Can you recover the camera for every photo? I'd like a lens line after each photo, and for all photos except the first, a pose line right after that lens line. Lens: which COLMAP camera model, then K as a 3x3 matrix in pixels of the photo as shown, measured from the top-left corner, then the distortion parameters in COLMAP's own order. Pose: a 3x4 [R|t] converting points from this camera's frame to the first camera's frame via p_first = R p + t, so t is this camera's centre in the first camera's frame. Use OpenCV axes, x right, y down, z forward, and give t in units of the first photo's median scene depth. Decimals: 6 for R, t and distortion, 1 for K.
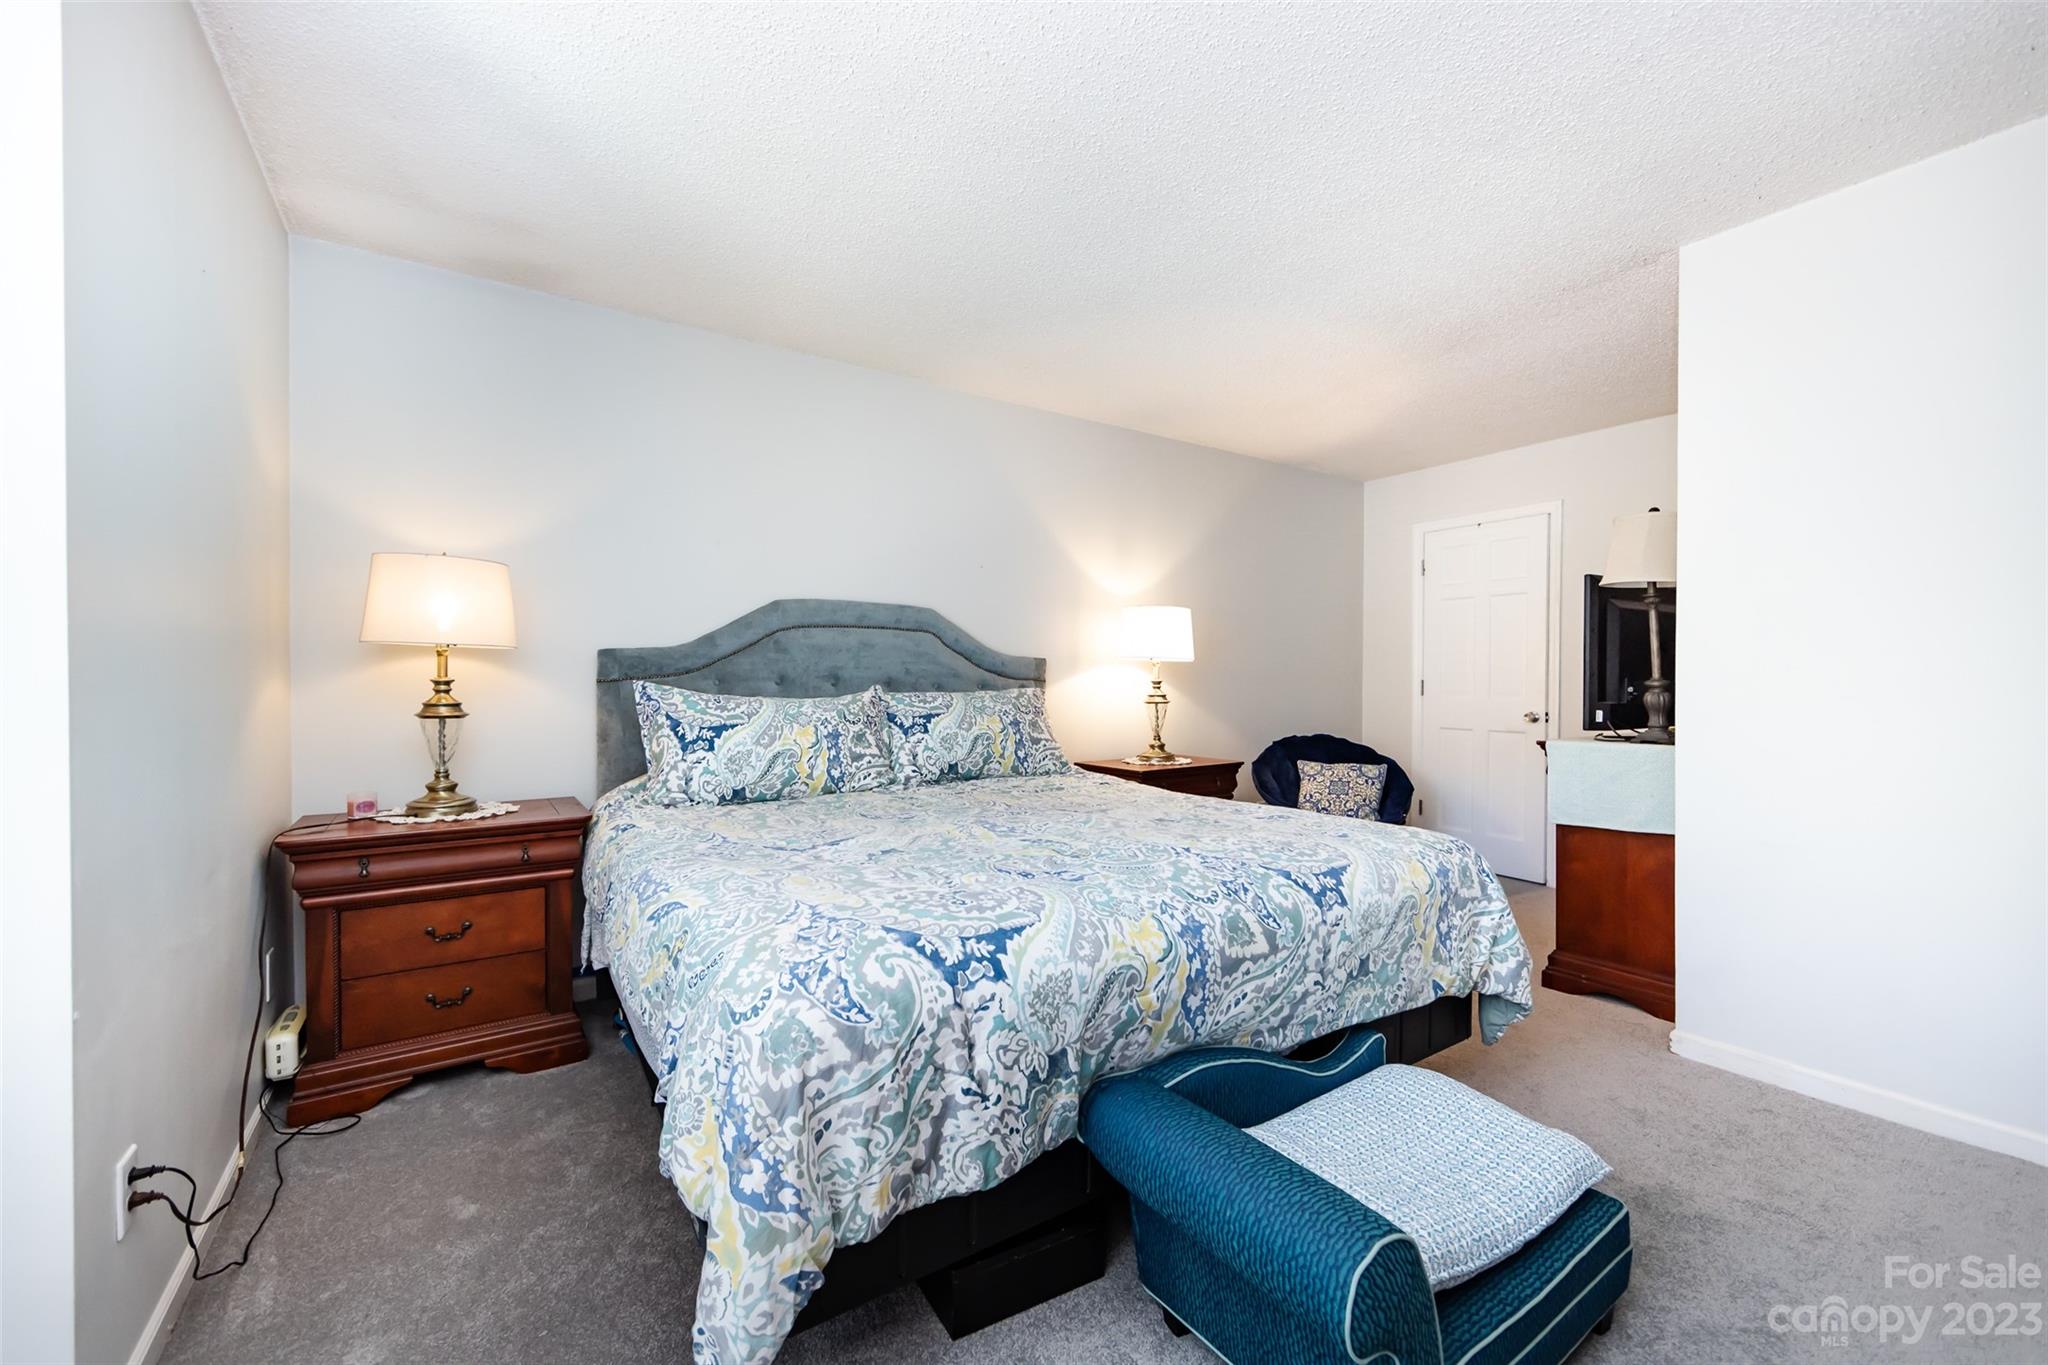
lens RADIAL K [[807.8, 0, 1022.0], [0, 807.8, 683.7], [0, 0, 1]] dist [-0.002106, 0.000061]
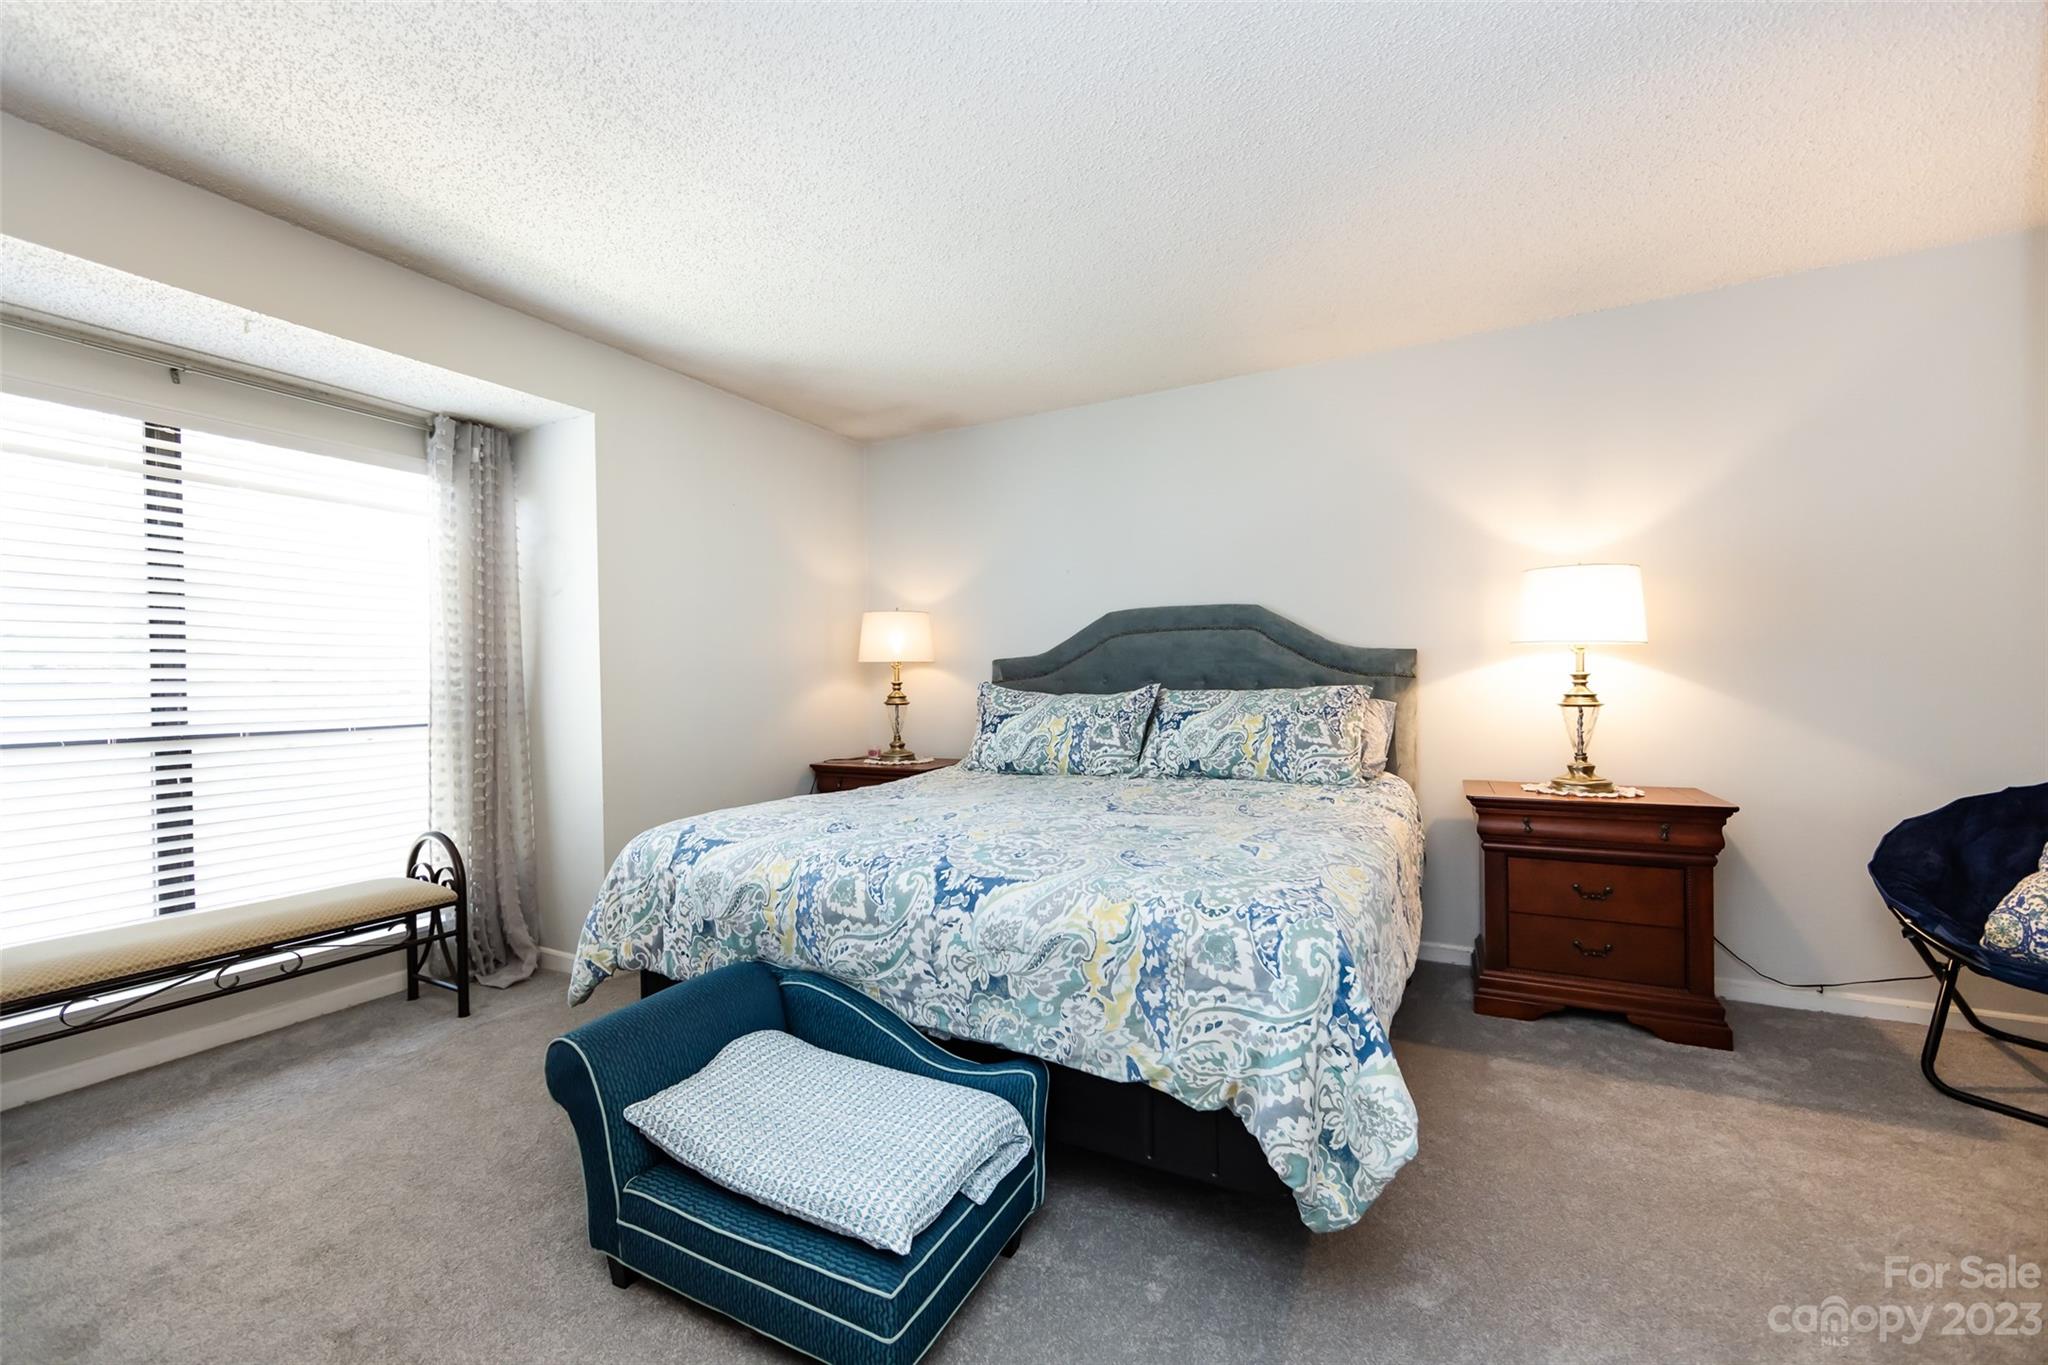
lens RADIAL K [[807.8, 0, 1020.1], [0, 807.8, 685.1], [0, 0, 1]] dist [-0.002106, 0.000061]
pose [[0.472459, -0.002449, -0.881349, 0.925641], [0.009828, 0.999949, 0.002490, -0.001106], [0.881298, -0.009838, 0.472459, 0.425943]]
